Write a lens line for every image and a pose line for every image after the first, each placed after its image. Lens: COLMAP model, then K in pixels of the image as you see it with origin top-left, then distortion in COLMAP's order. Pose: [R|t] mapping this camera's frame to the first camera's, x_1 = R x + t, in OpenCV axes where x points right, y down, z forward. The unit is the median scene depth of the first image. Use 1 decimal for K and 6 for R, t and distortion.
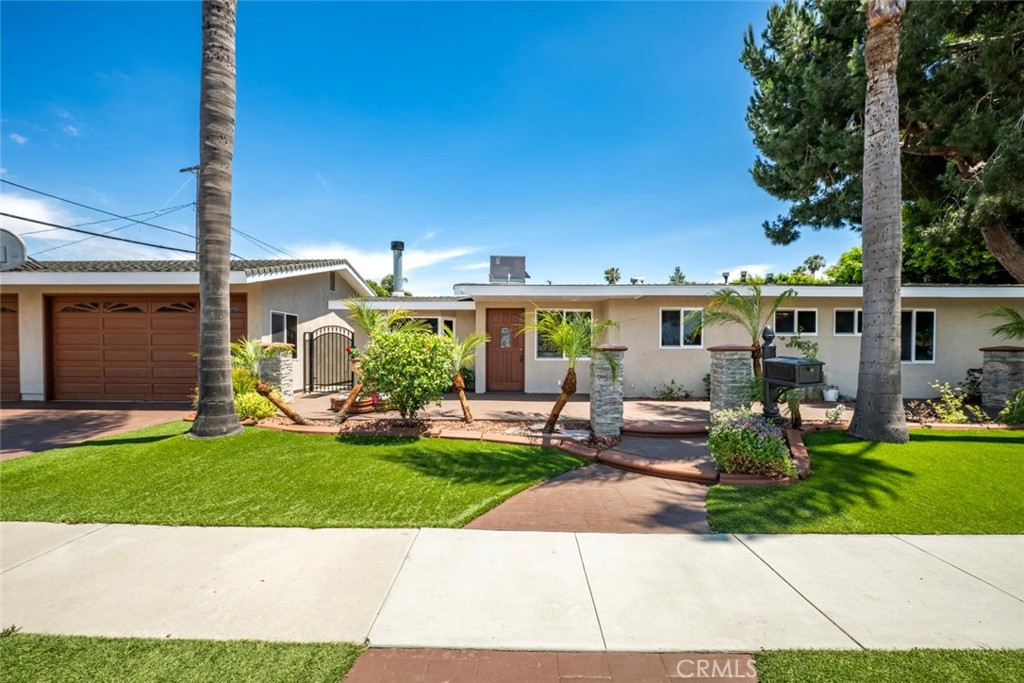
lens RADIAL K [[411.7, 0, 512.1], [0, 411.7, 348.3], [0, 0, 1]] dist [-0.005639, 0.002923]
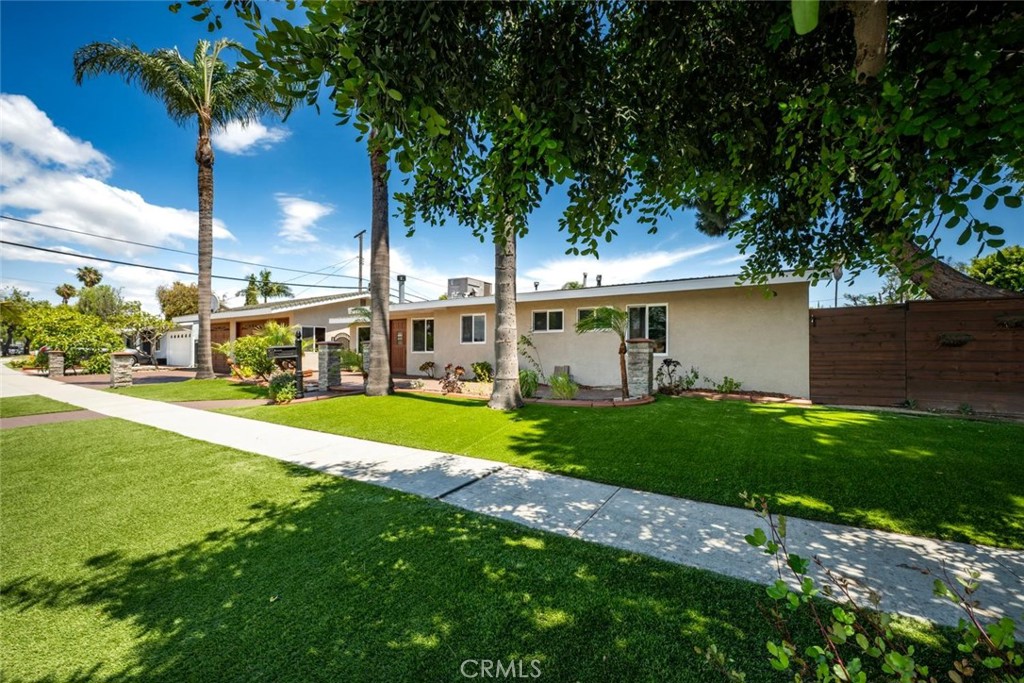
lens RADIAL K [[411.7, 0, 514.7], [0, 411.7, 346.8], [0, 0, 1]] dist [-0.005639, 0.002923]
pose [[0.853744, -0.005862, -0.520659, 1.240553], [0.002211, 0.999968, -0.007633, 0.020796], [0.520688, 0.005366, 0.853730, -0.094838]]
